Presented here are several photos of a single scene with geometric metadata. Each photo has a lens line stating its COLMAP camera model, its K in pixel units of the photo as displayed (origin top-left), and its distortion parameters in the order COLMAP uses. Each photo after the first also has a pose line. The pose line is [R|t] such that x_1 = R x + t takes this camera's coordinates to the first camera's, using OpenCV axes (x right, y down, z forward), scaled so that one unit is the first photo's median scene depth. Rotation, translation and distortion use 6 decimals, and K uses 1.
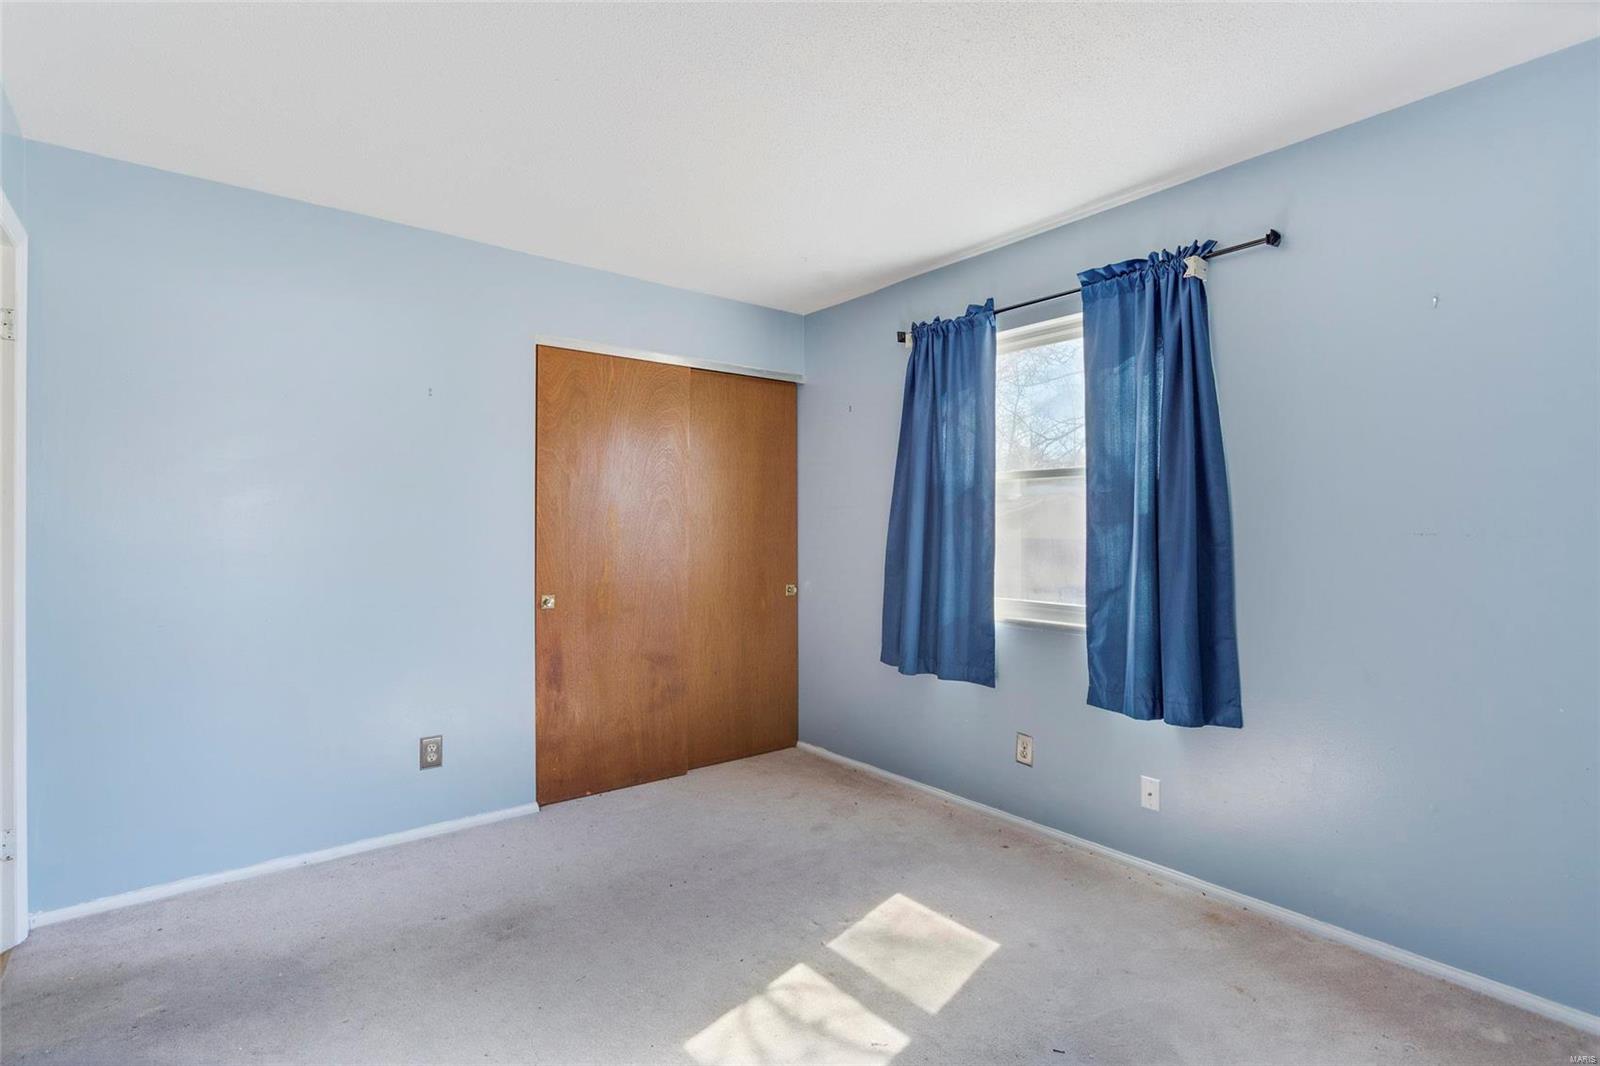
lens RADIAL K [[762.3, 0, 800.0], [0, 762.3, 533.0], [0, 0, 1]] dist [0.001989, 0.000323]
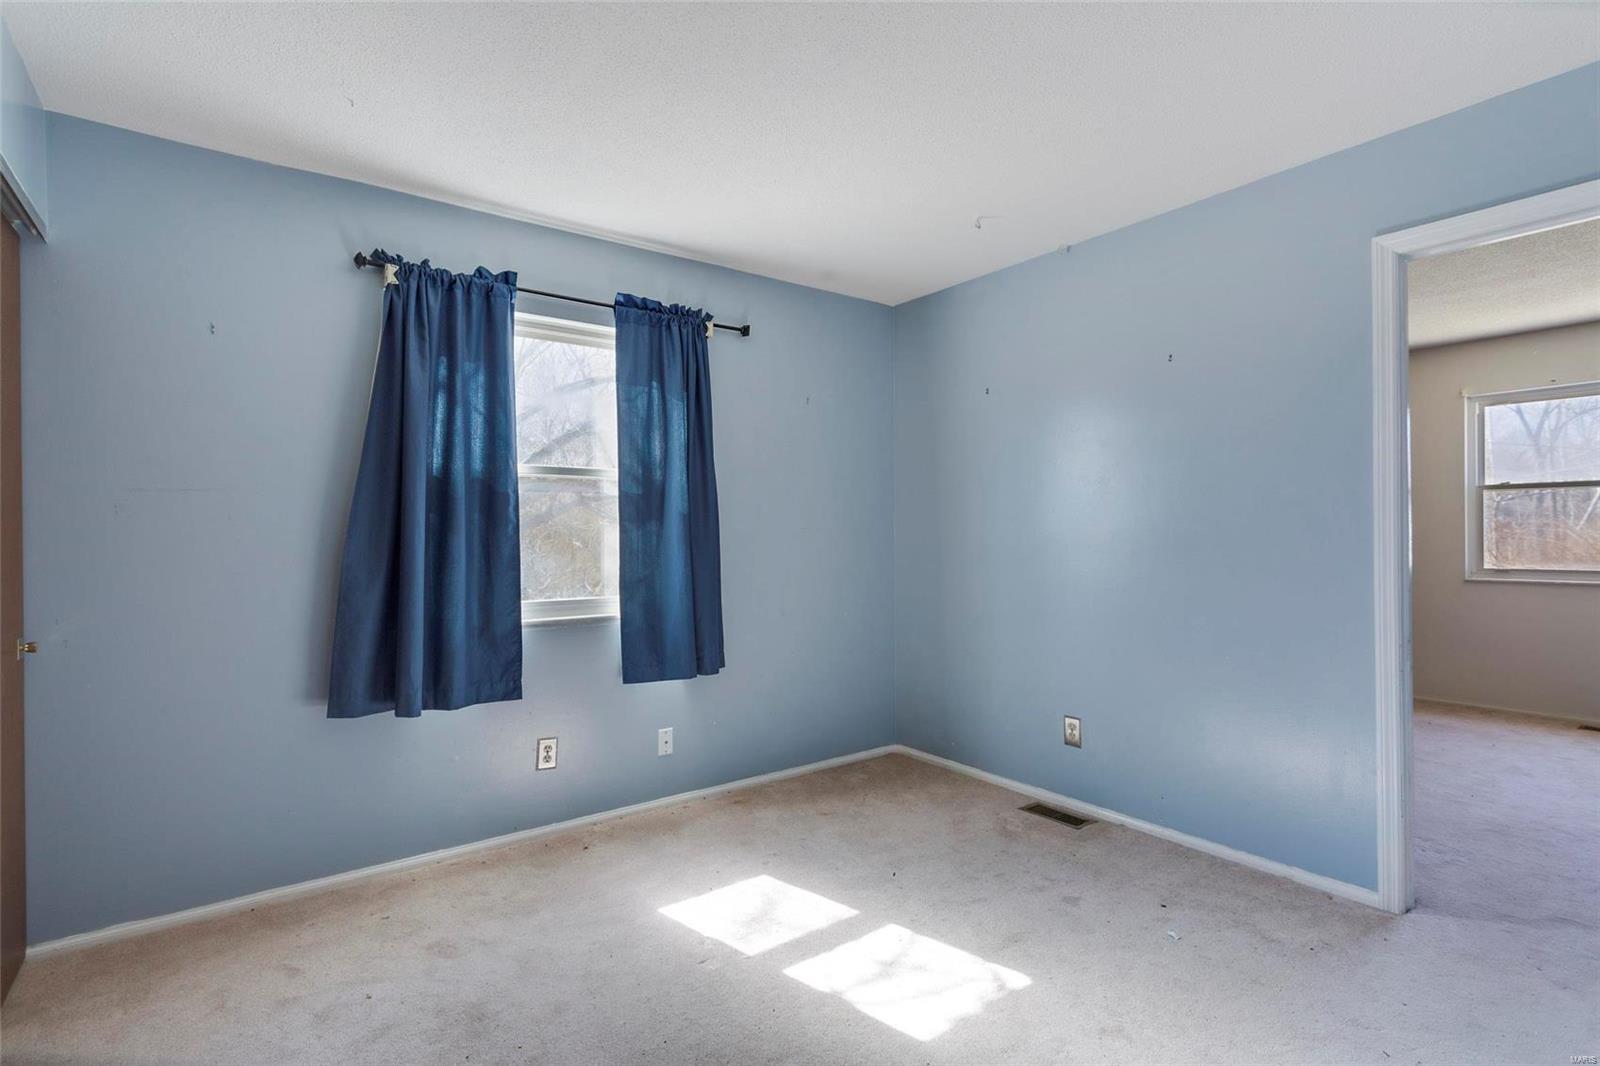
lens RADIAL K [[762.3, 0, 800.0], [0, 762.3, 533.0], [0, 0, 1]] dist [0.001989, 0.000323]
pose [[0.040374, -0.006520, 0.999163, -0.713292], [0.006257, 0.999961, 0.006272, -0.000682], [-0.999165, 0.005999, 0.040414, 0.691428]]
